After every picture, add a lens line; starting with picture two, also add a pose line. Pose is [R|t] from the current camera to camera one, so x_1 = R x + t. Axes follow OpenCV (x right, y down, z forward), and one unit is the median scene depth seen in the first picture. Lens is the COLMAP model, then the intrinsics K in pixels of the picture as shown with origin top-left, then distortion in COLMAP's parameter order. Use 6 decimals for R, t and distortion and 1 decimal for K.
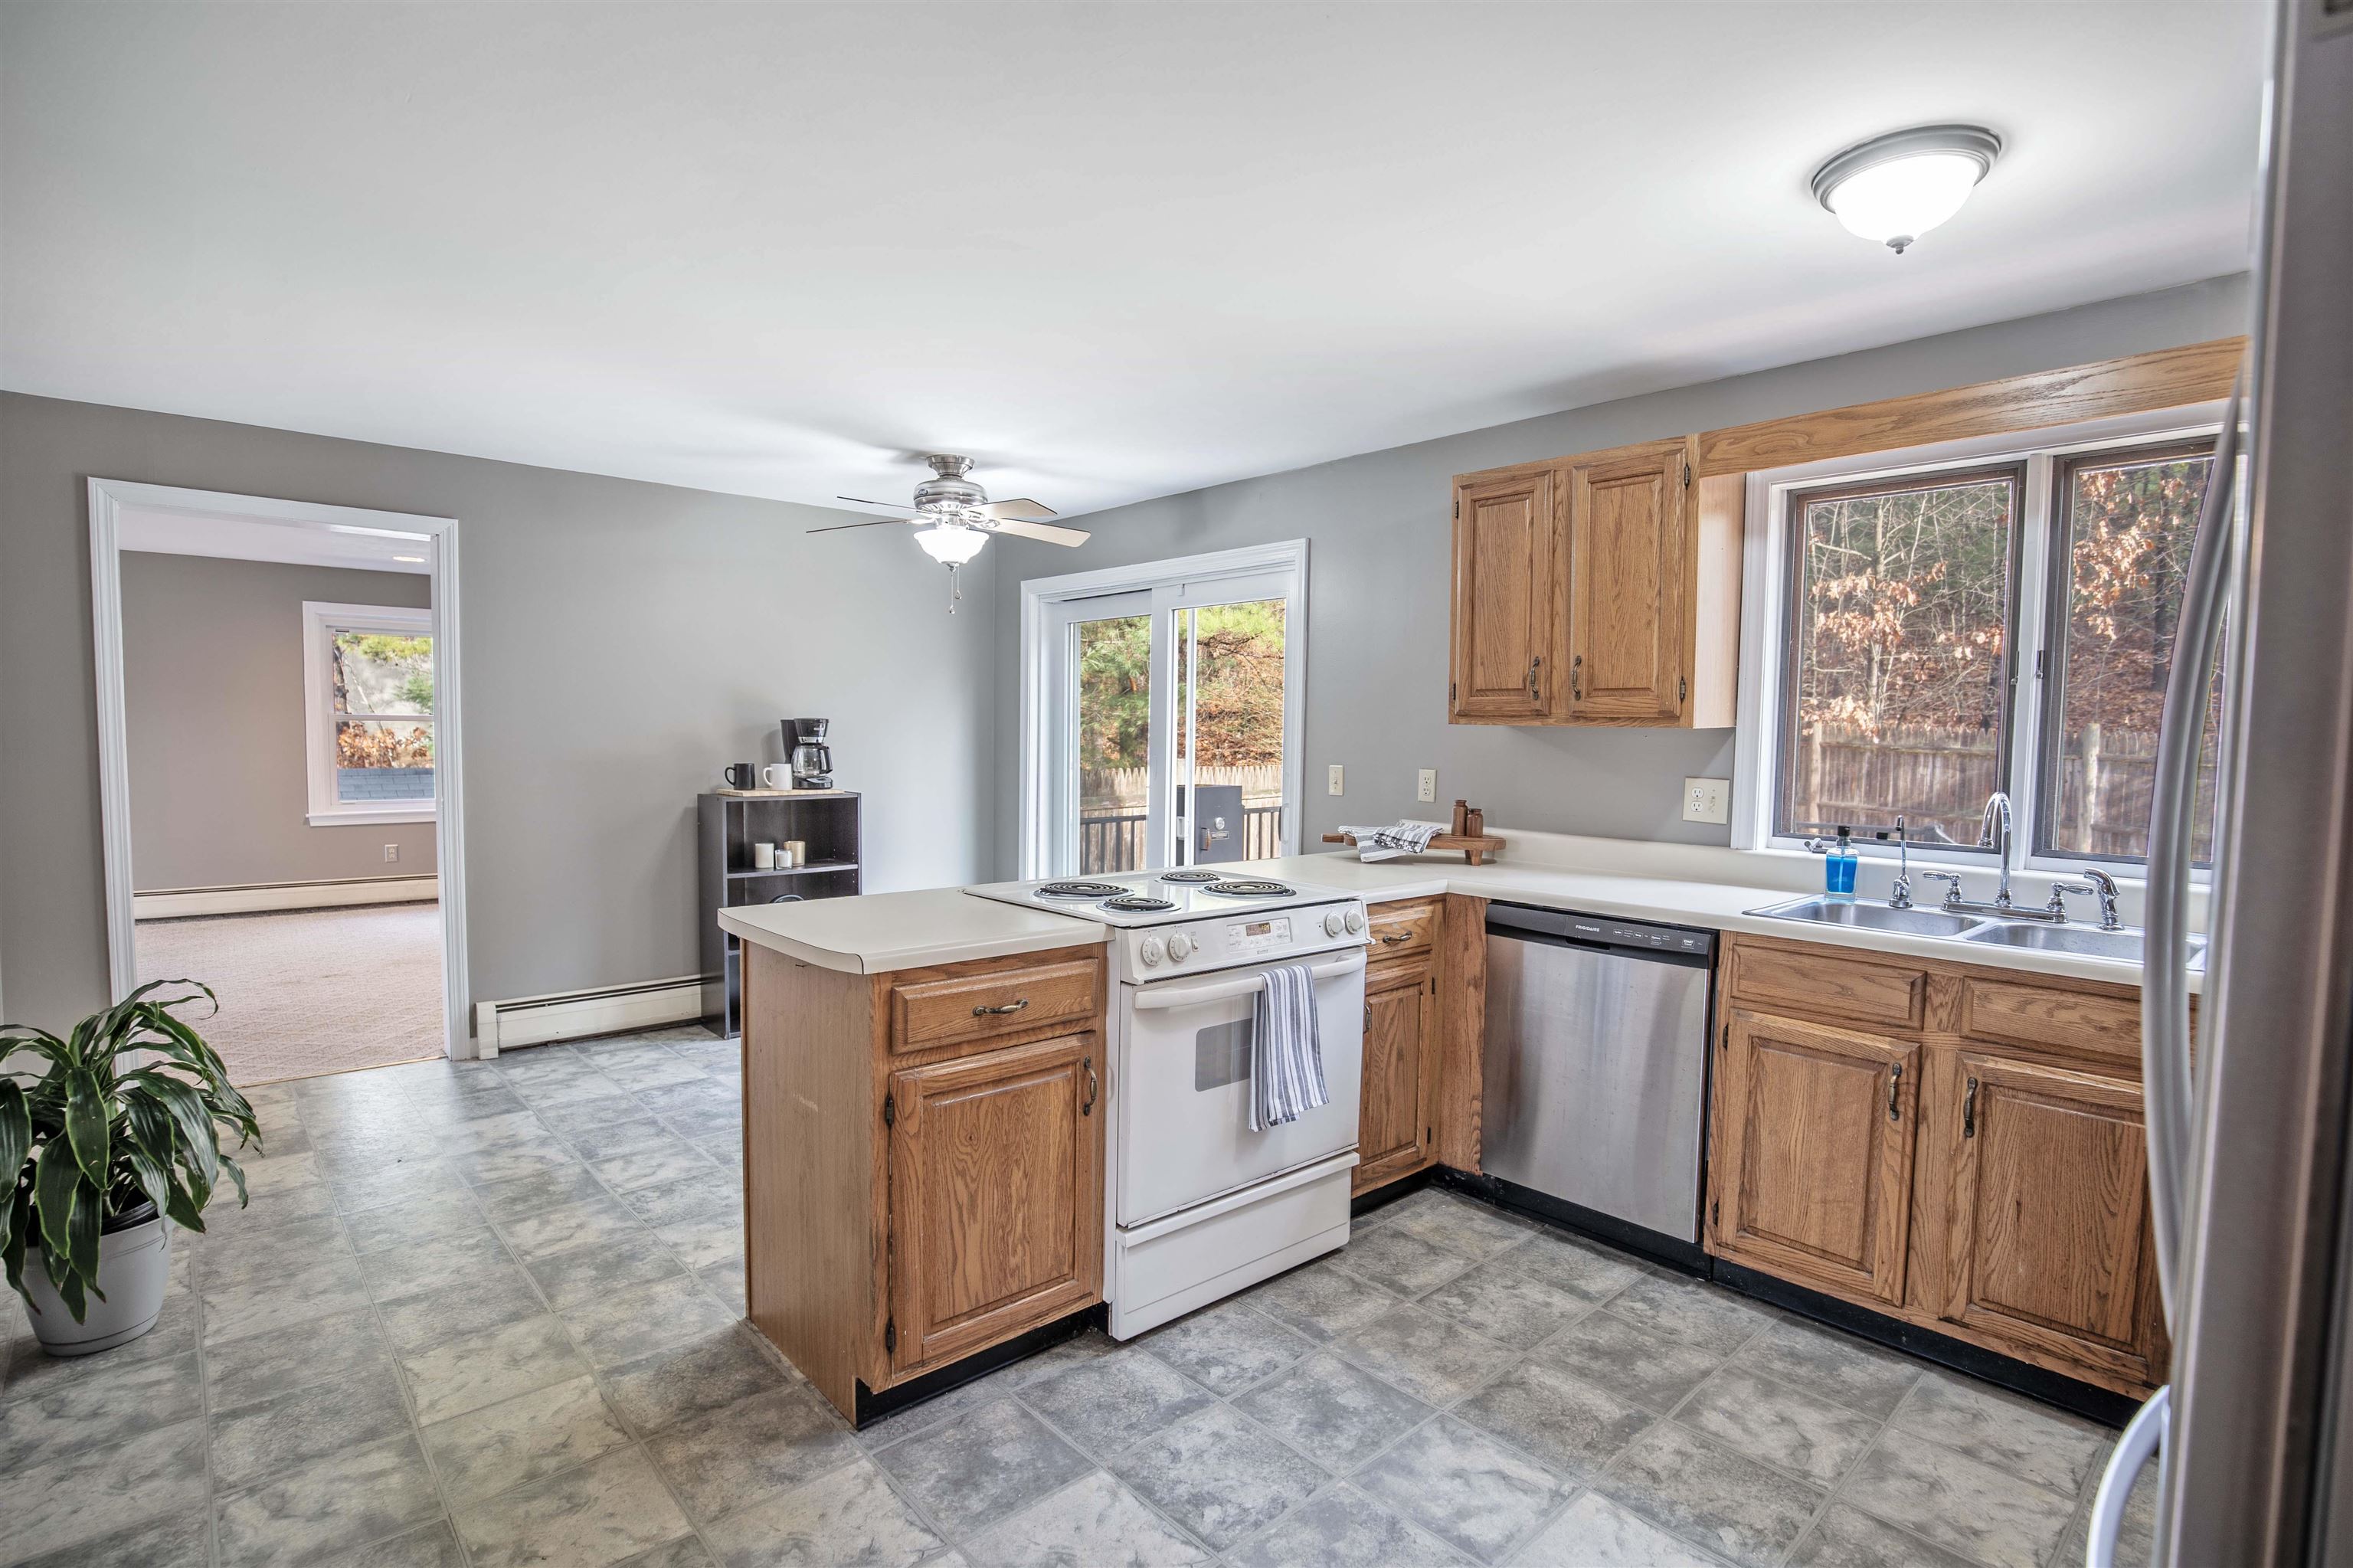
lens RADIAL K [[1136.9, 0, 1175.4], [0, 1136.9, 797.5], [0, 0, 1]] dist [-0.034745, 0.005566]
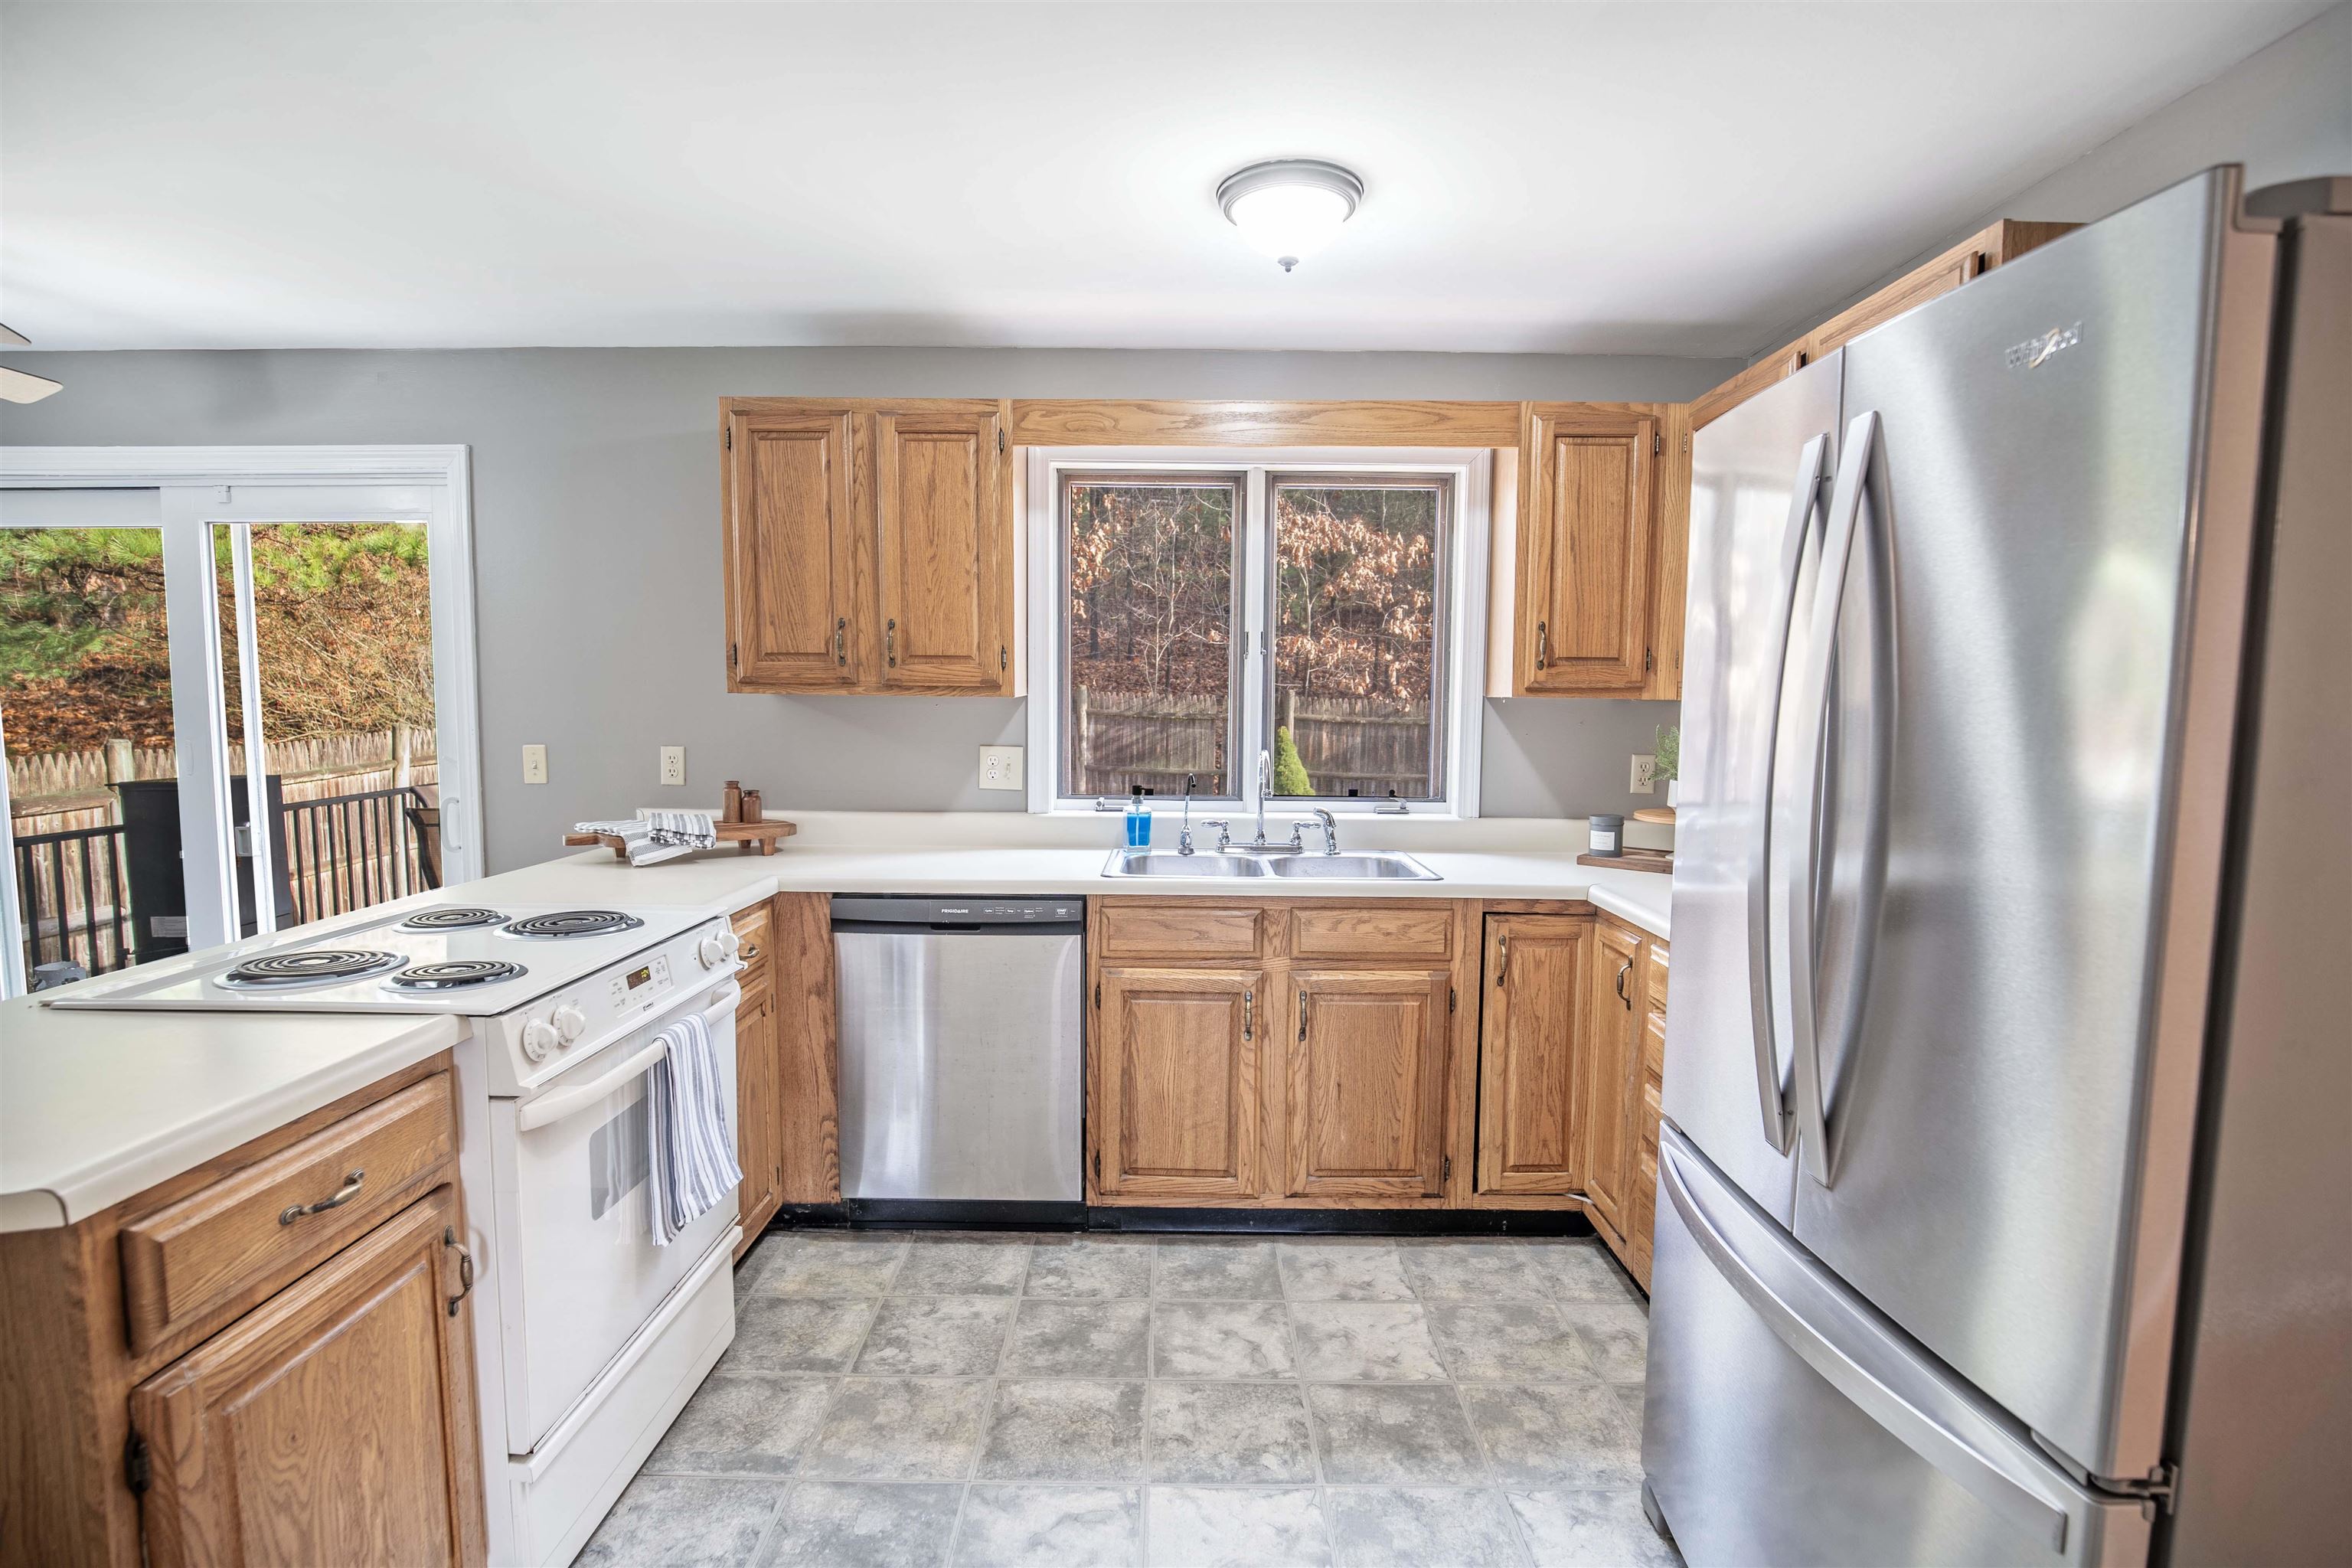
lens RADIAL K [[1136.4, 0, 1174.9], [0, 1136.4, 797.5], [0, 0, 1]] dist [-0.034745, 0.005566]
pose [[0.667551, -0.071513, 0.741122, -0.225710], [0.044985, 0.997432, 0.055725, -0.025283], [-0.743204, -0.003860, 0.669054, 0.249845]]
